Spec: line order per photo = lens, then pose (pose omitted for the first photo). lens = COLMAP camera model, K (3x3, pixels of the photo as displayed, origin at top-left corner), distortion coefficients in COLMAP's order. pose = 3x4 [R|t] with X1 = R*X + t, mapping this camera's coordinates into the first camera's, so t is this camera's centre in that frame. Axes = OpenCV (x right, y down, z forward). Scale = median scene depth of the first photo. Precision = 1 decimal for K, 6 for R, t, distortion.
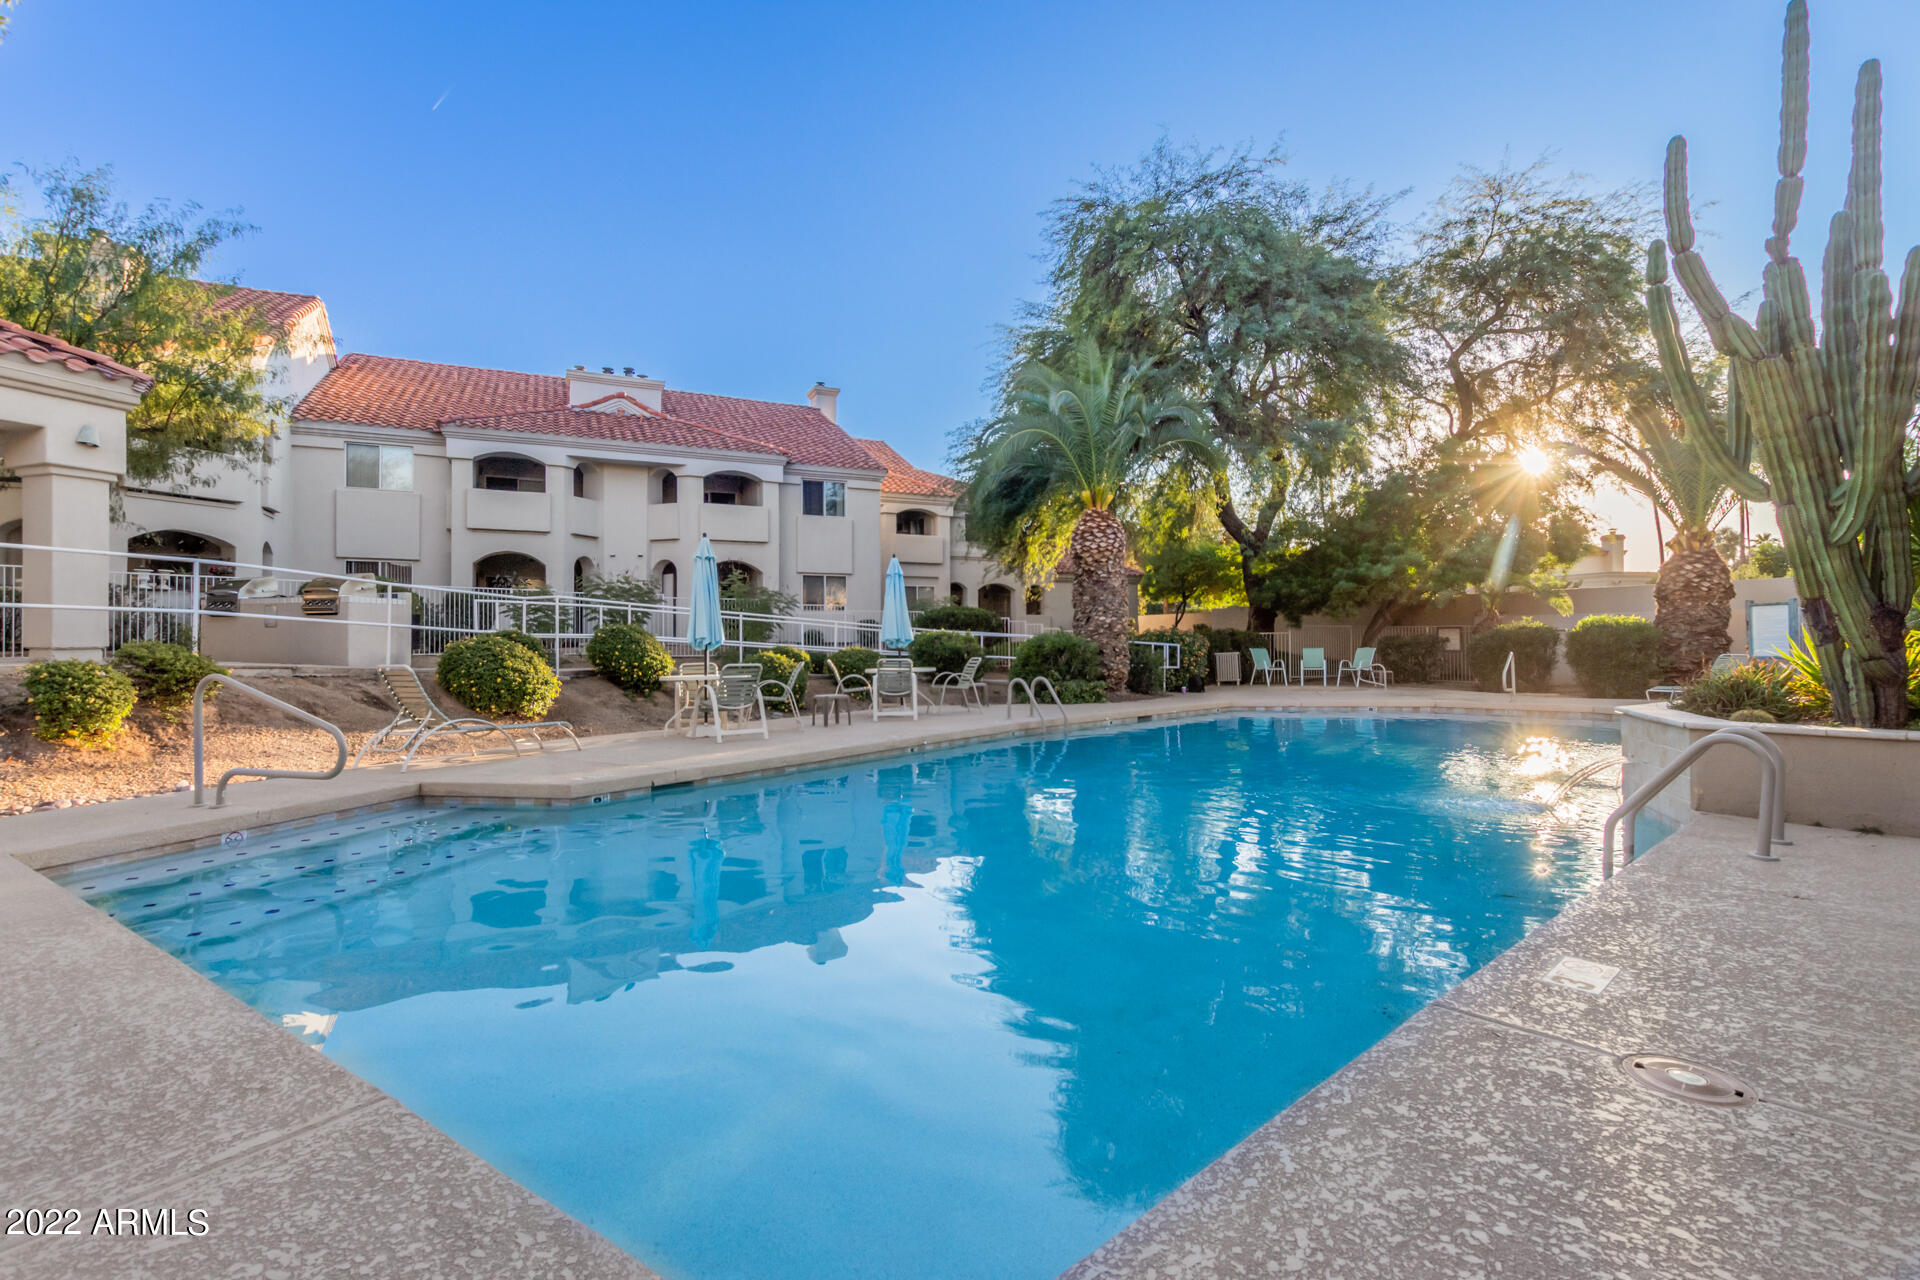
lens RADIAL K [[885.6, 0, 975.9], [0, 885.6, 637.9], [0, 0, 1]] dist [0.010946, -0.005266]
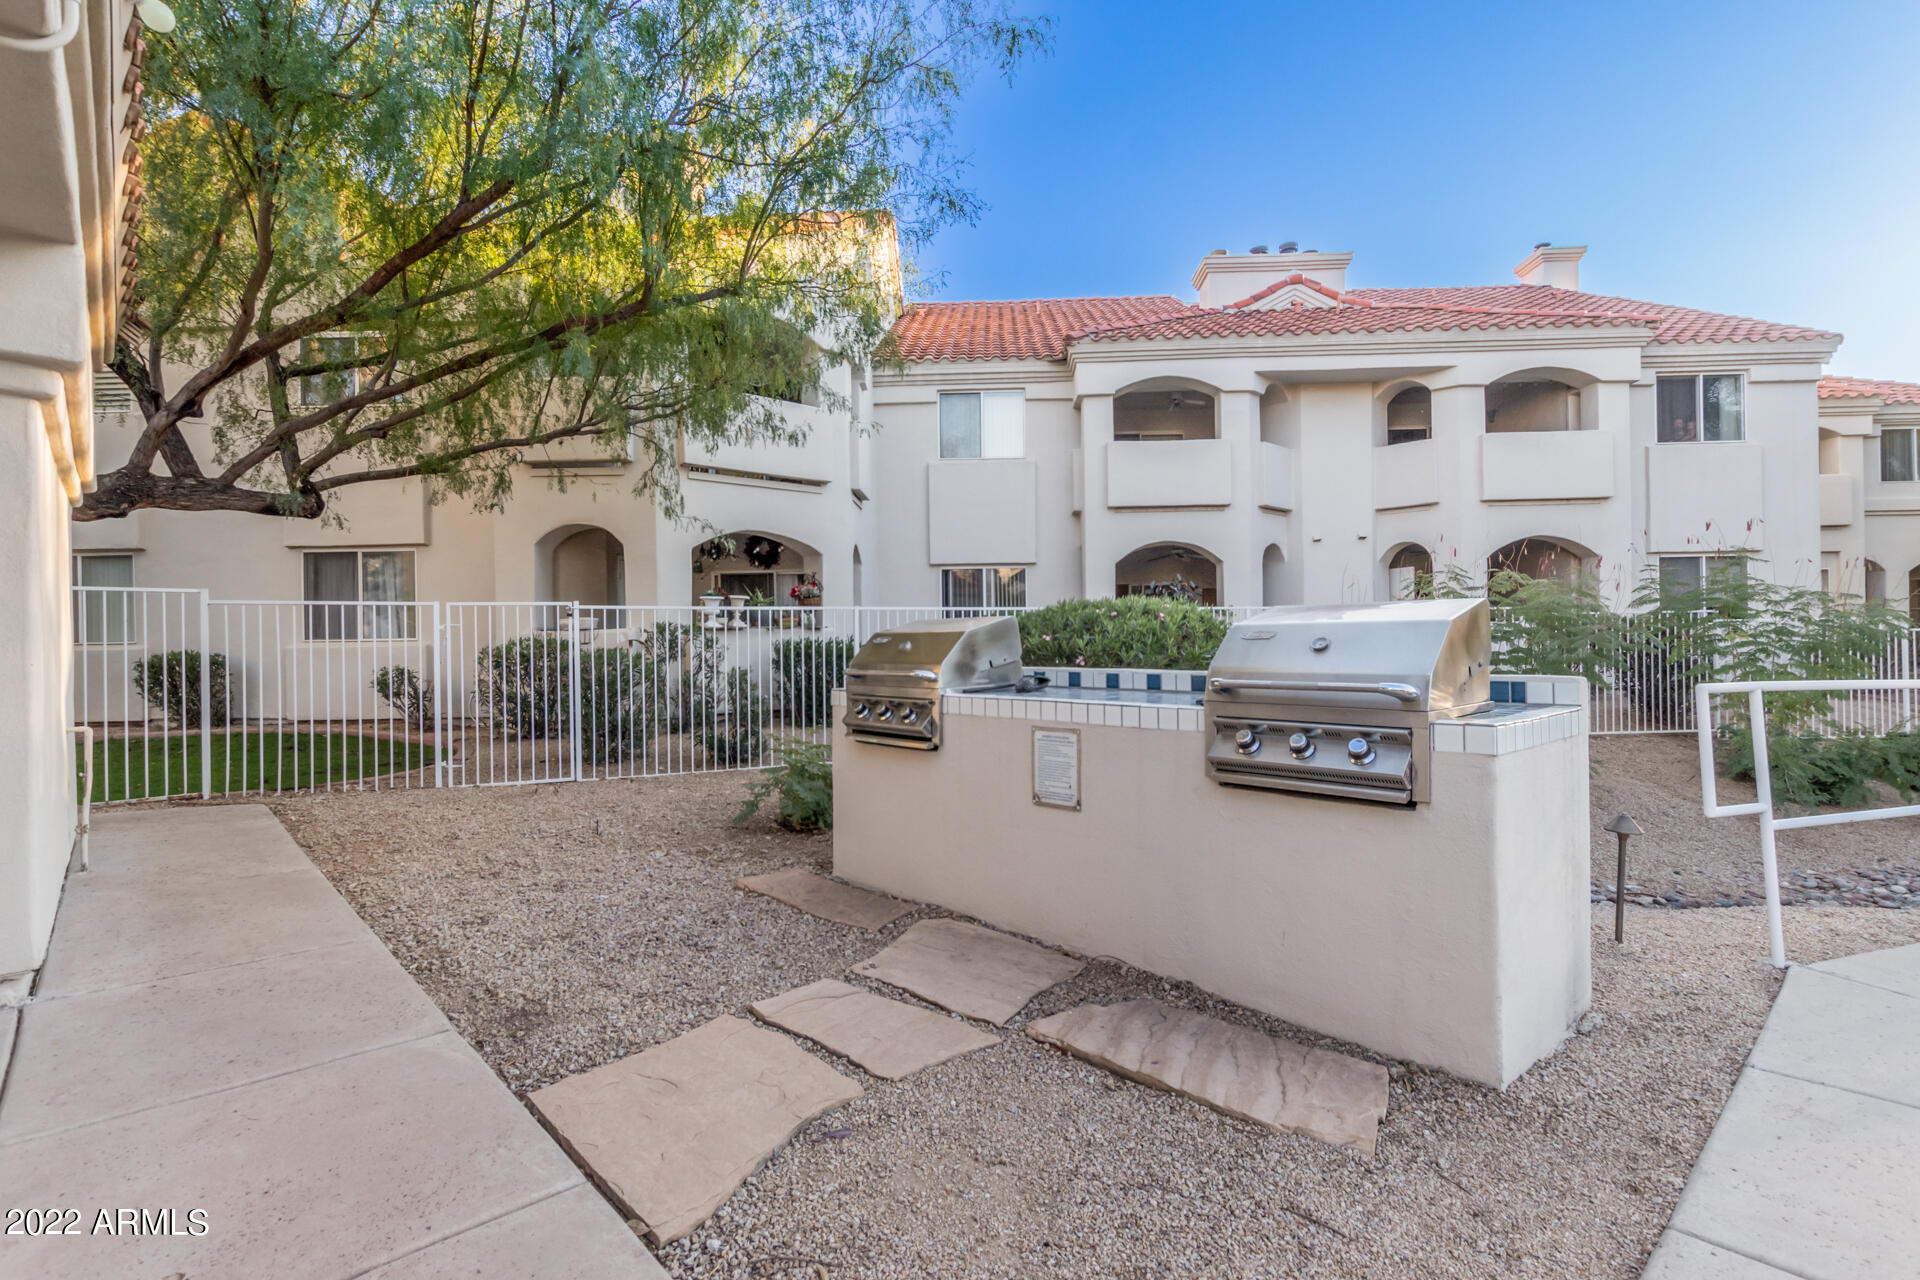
lens RADIAL K [[885.6, 0, 953.7], [0, 885.6, 636.0], [0, 0, 1]] dist [0.010946, -0.005266]
pose [[0.878603, -0.005210, -0.477524, -0.355636], [0.009995, 0.999922, 0.007480, -0.037654], [0.477448, -0.011345, 0.878587, 0.388109]]
